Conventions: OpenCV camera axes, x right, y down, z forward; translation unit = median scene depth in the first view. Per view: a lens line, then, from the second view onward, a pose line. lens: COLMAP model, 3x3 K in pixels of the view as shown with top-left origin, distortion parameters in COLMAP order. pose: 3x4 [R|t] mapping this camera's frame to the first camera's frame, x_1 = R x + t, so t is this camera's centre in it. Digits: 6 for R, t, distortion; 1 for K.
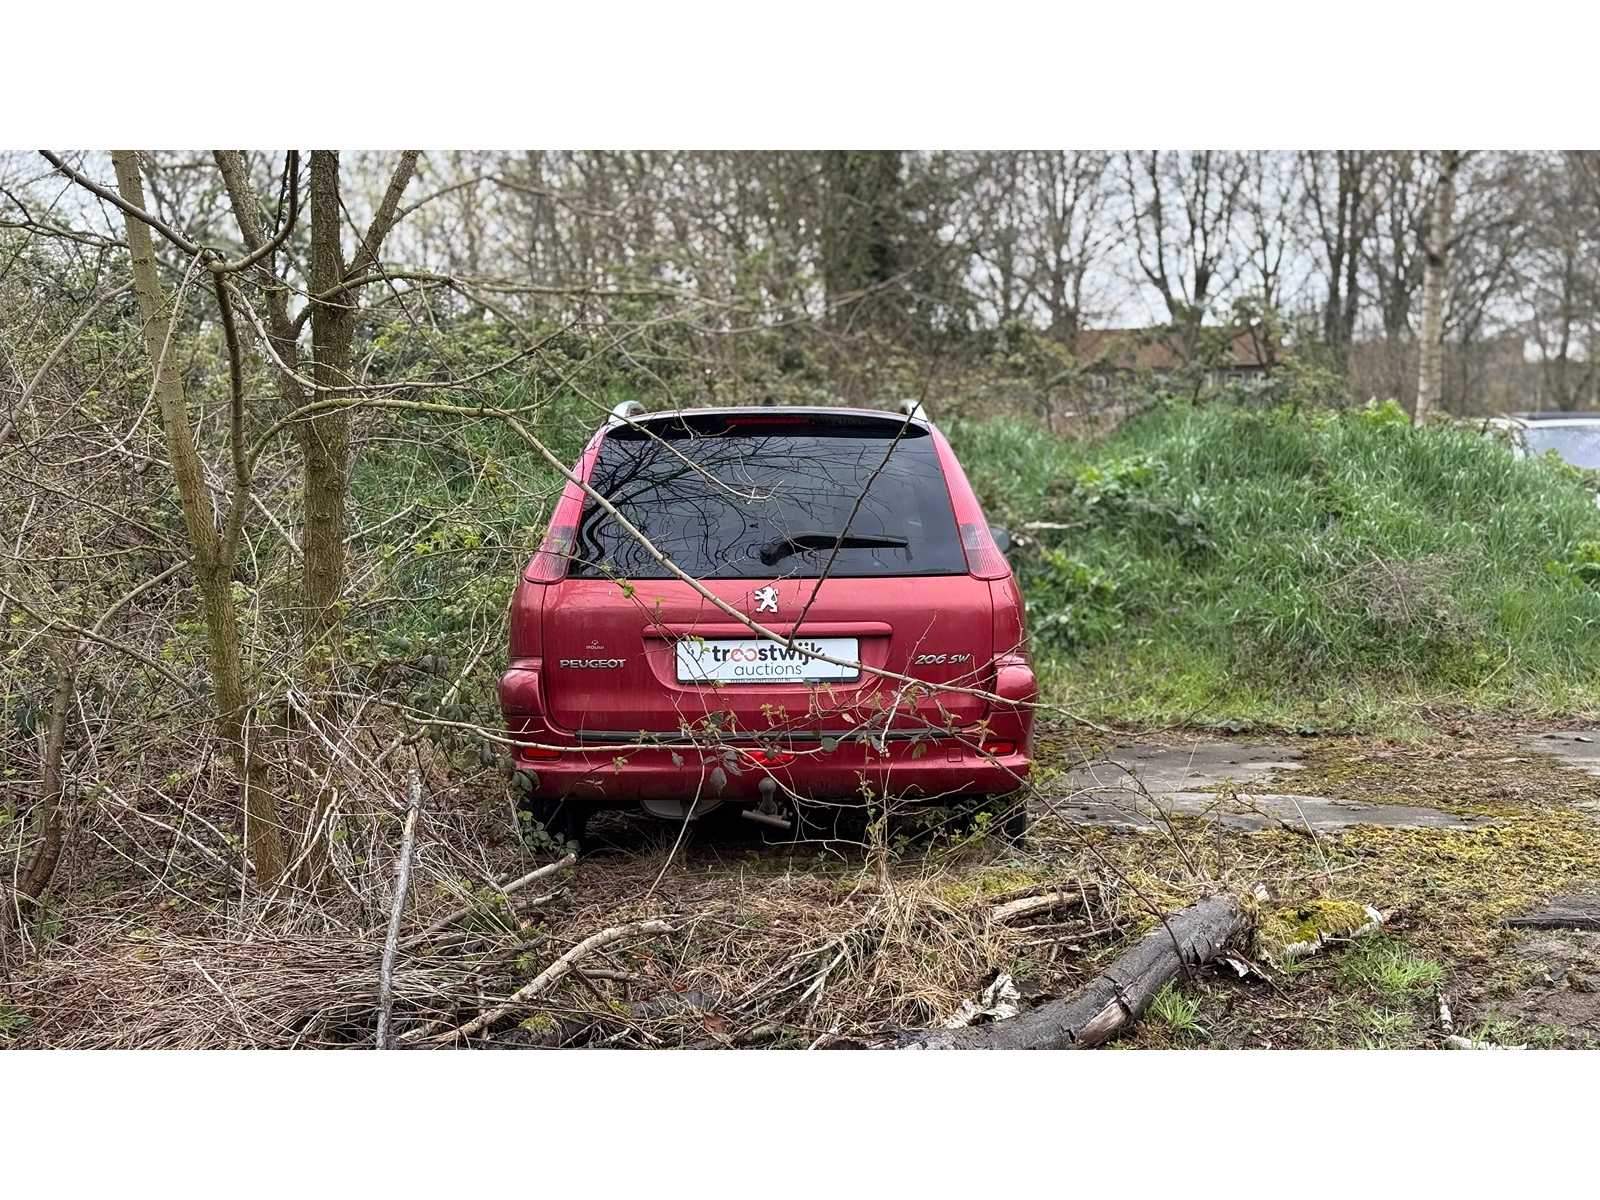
lens RADIAL K [[2086.9, 0, 800.0], [0, 2086.9, 600.0], [0, 0, 1]] dist [0.172967, -0.314895]
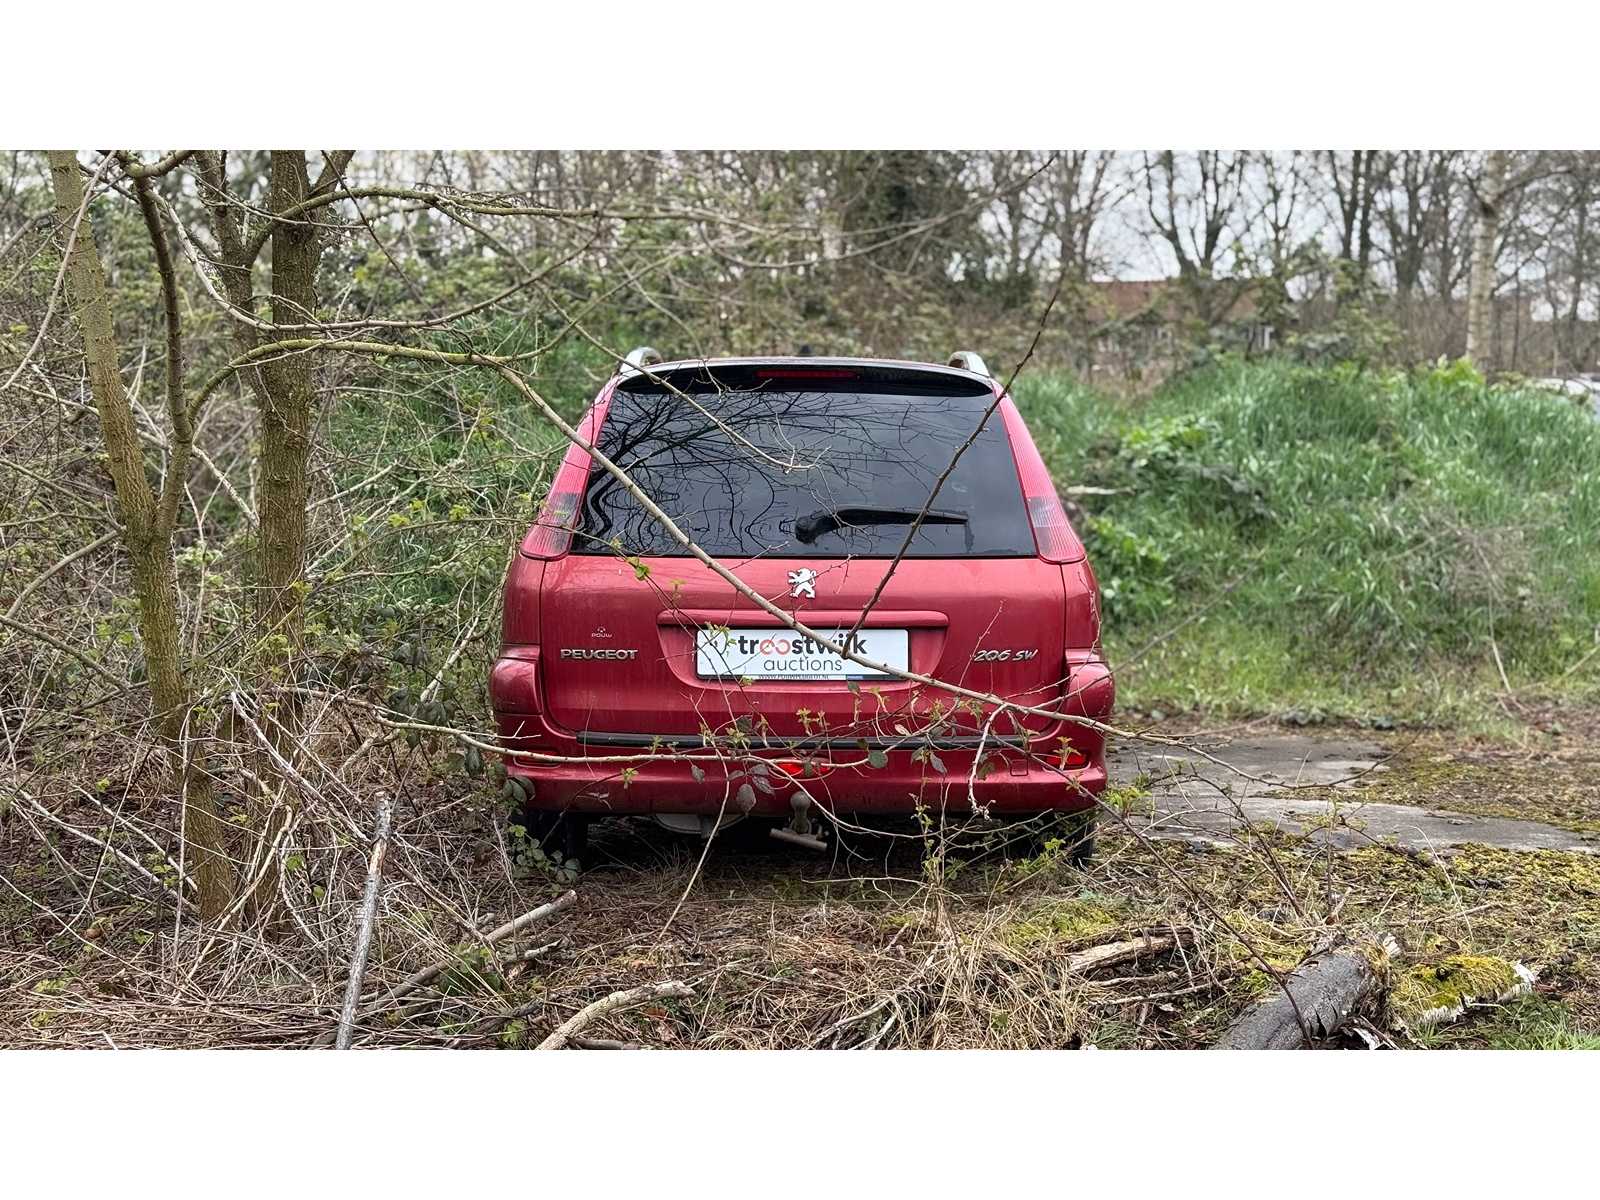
lens RADIAL K [[2086.9, 0, 800.0], [0, 2086.9, 600.0], [0, 0, 1]] dist [0.172967, -0.314895]
pose [[0.999872, 0.015999, 0.000811, -0.016608], [-0.016014, 0.999574, 0.024384, -0.013305], [-0.000420, -0.024393, 0.999702, 0.135055]]
